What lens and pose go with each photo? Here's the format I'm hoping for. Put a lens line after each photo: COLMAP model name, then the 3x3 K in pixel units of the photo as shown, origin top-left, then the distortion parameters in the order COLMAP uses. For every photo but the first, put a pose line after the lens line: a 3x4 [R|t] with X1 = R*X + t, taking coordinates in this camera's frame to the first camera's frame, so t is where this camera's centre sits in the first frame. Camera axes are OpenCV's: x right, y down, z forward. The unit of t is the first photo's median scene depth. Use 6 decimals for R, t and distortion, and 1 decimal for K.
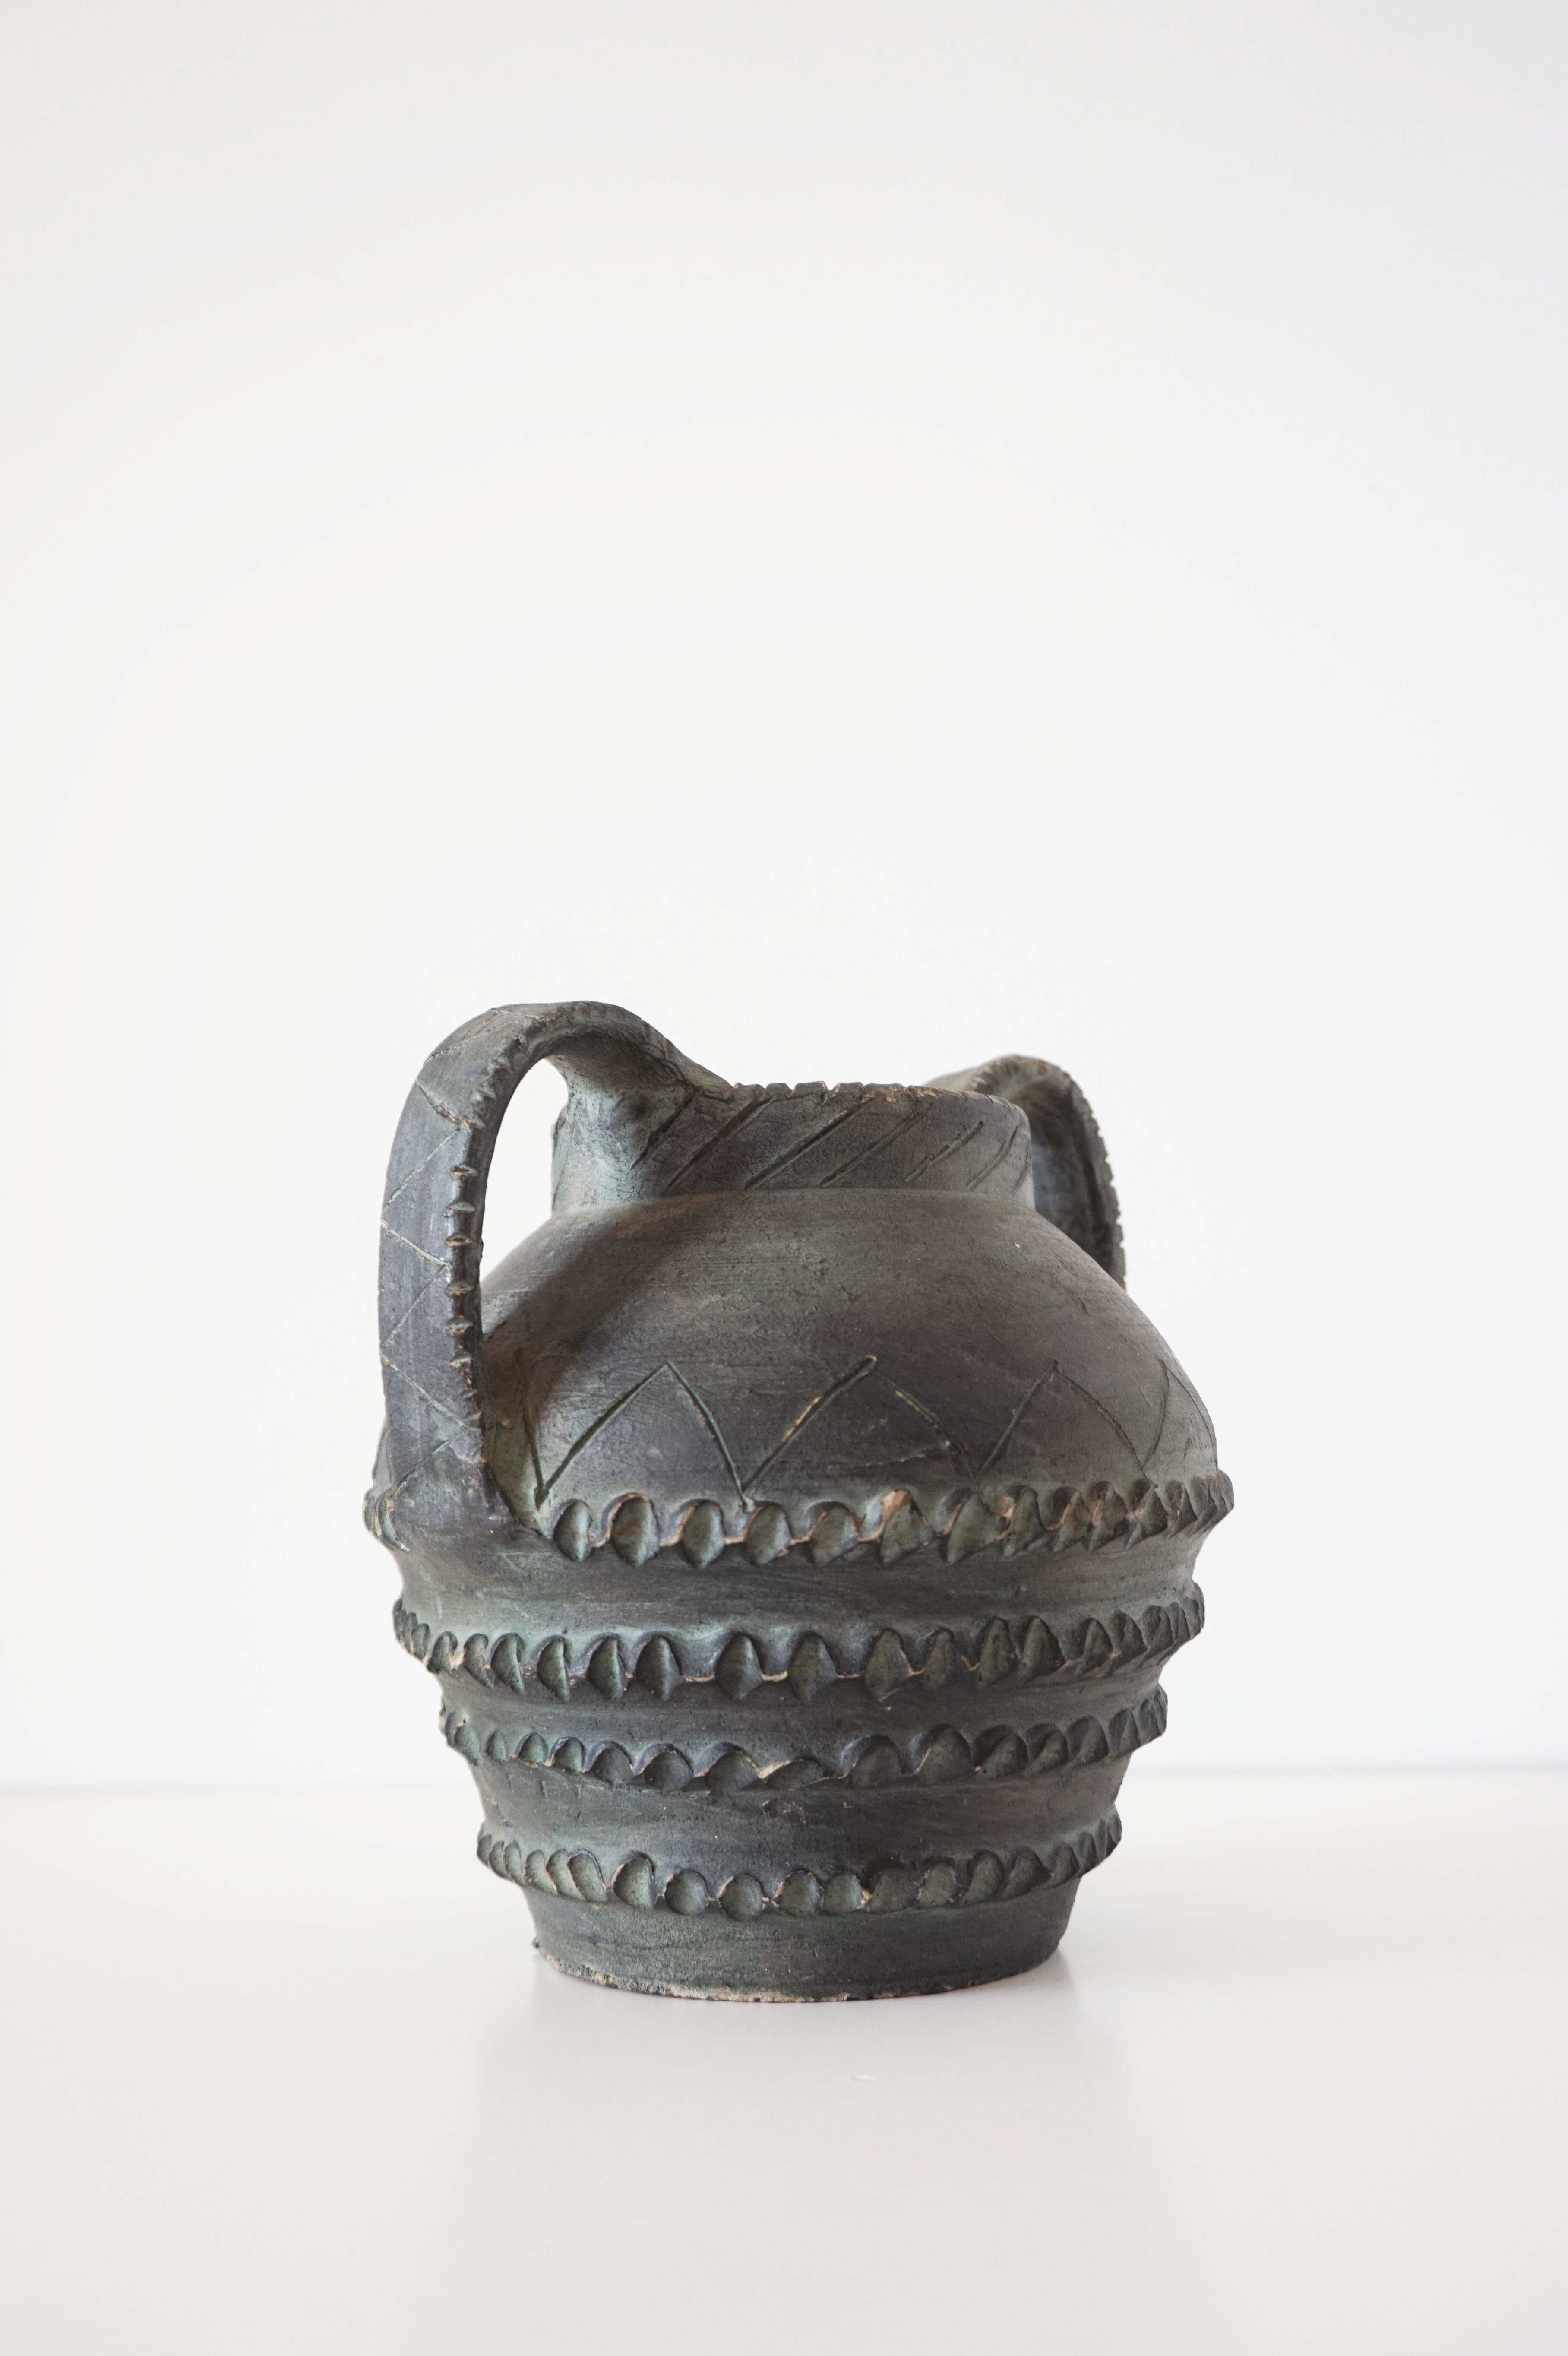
lens RADIAL K [[2419.6, 0, 776.2], [0, 2419.6, 1187.1], [0, 0, 1]] dist [-0.022558, 0.000000]
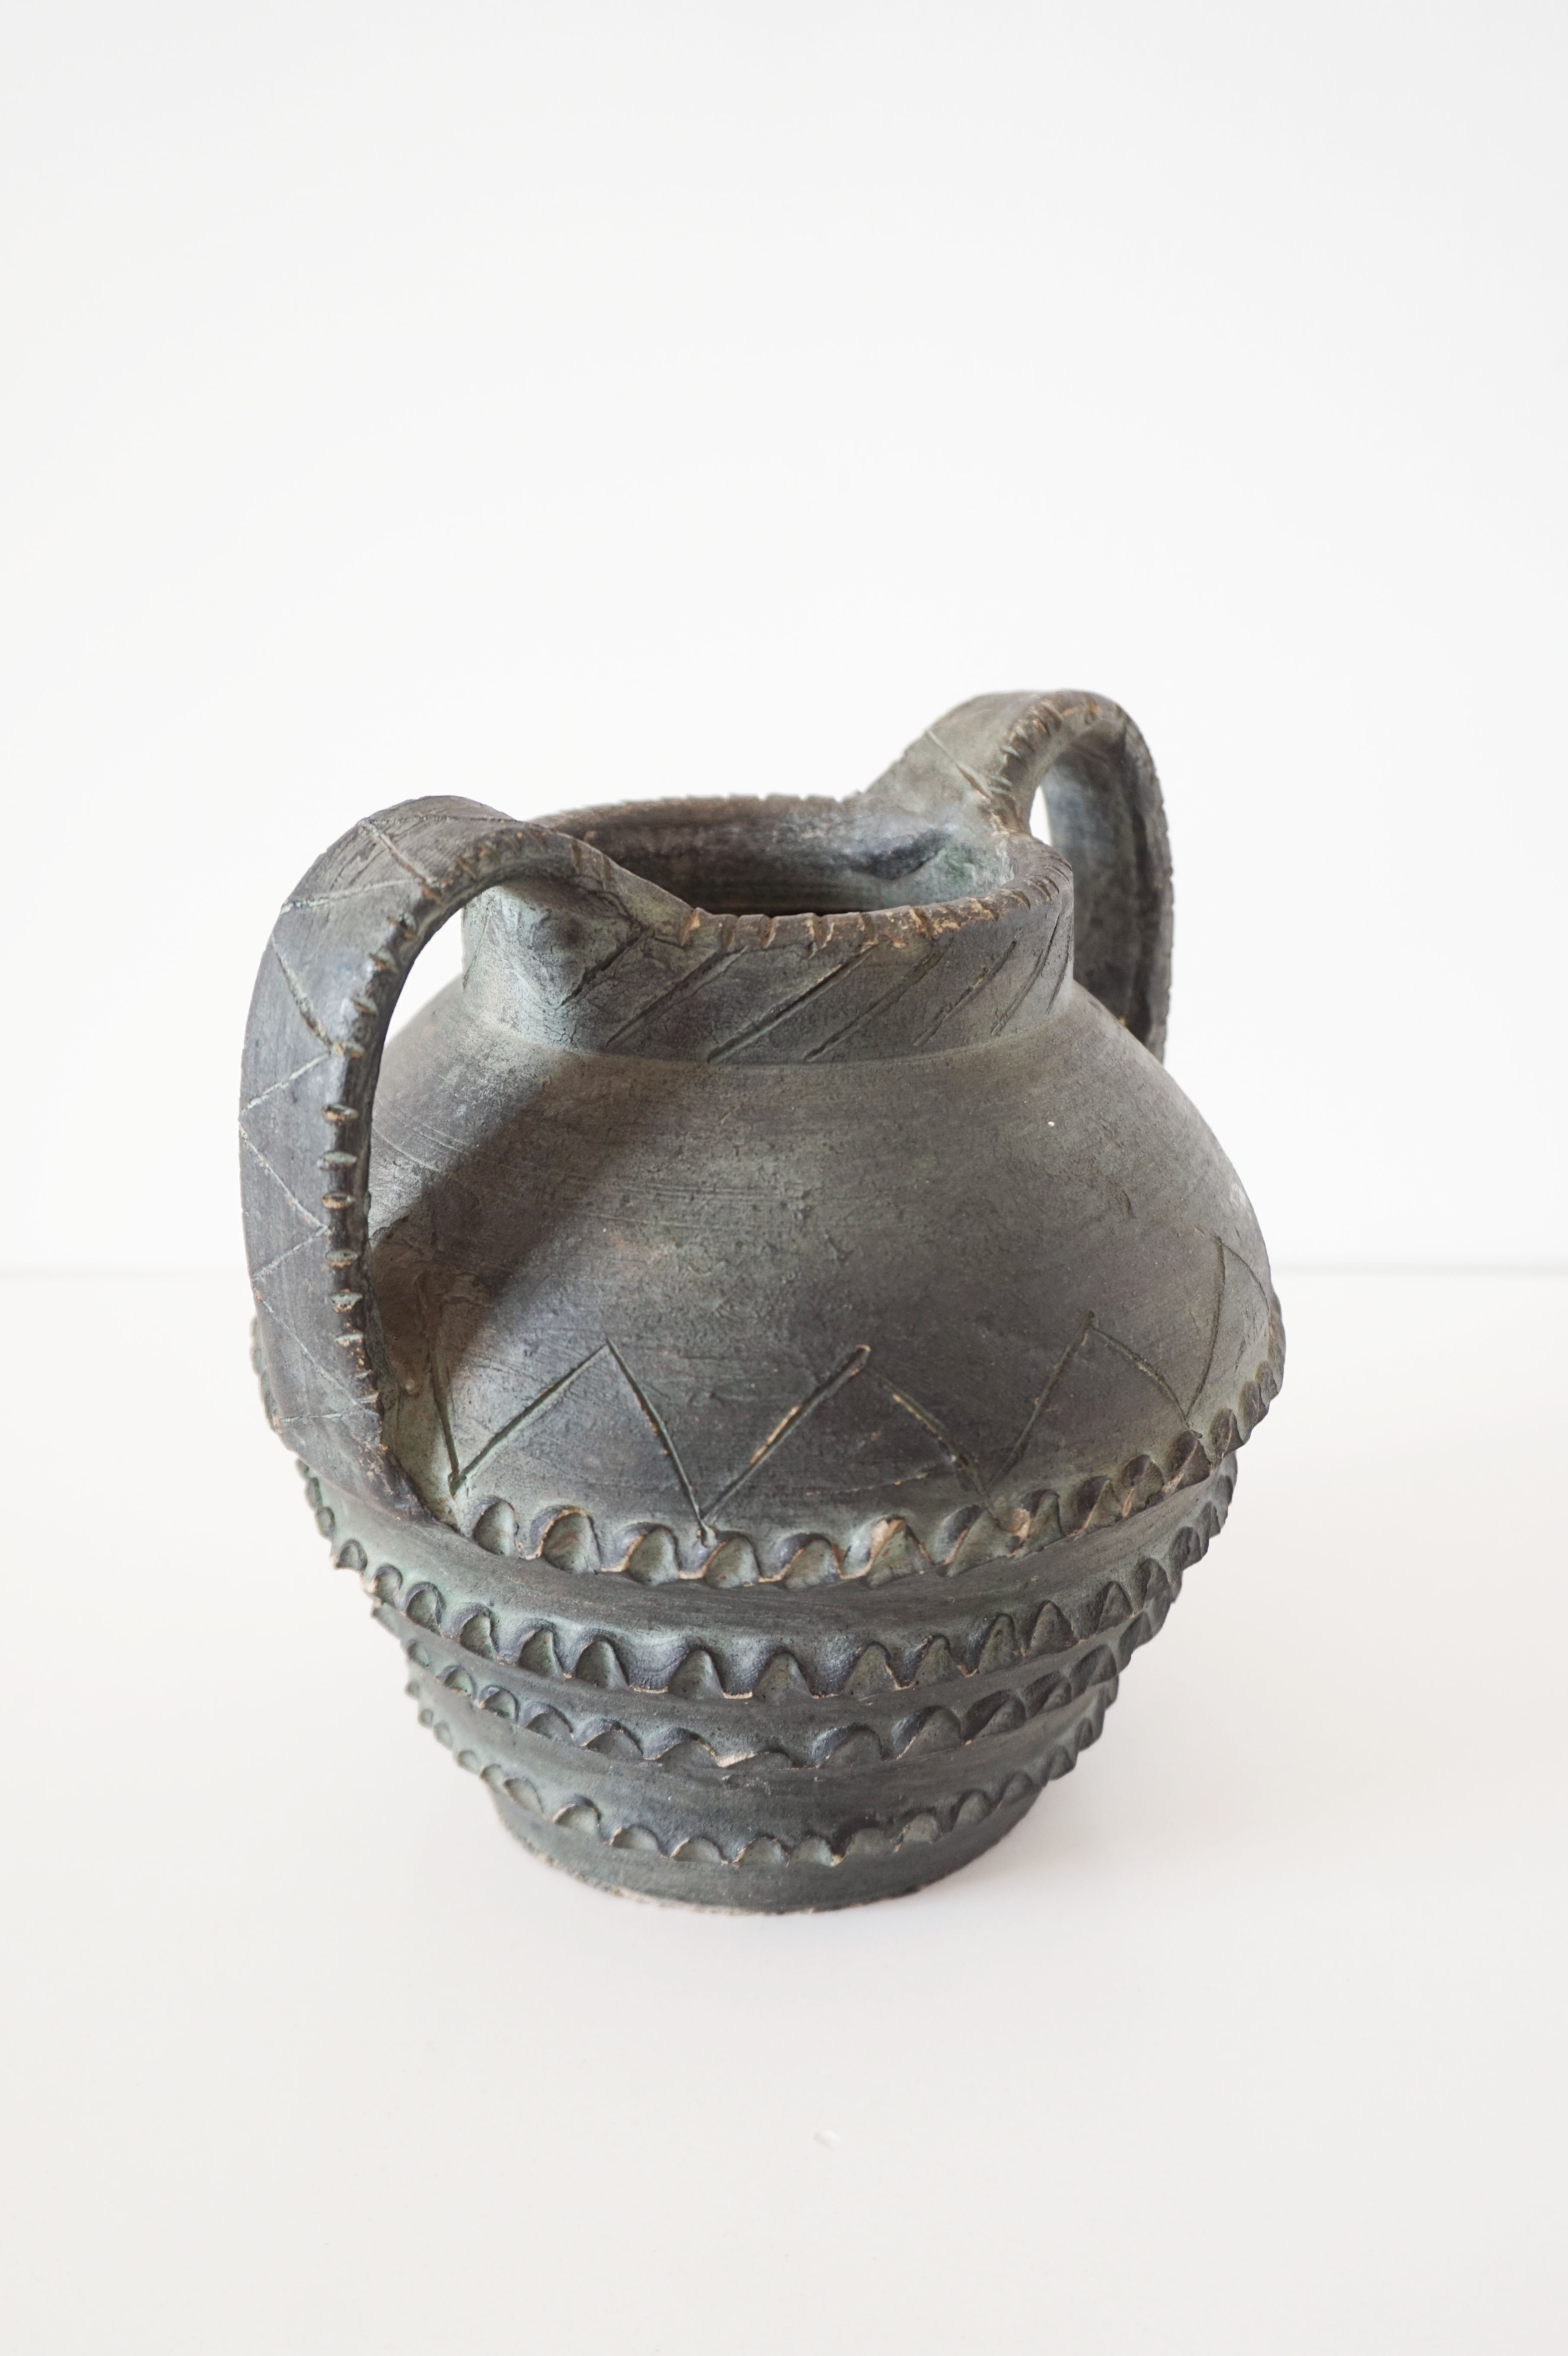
lens RADIAL K [[2419.6, 0, 784.5], [0, 2419.6, 1179.9], [0, 0, 1]] dist [-0.022558, 0.000000]
pose [[0.999681, 0.012723, 0.021812, -0.004878], [-0.020984, 0.899075, 0.437292, -0.322407], [-0.014047, -0.437610, 0.899055, 0.299567]]
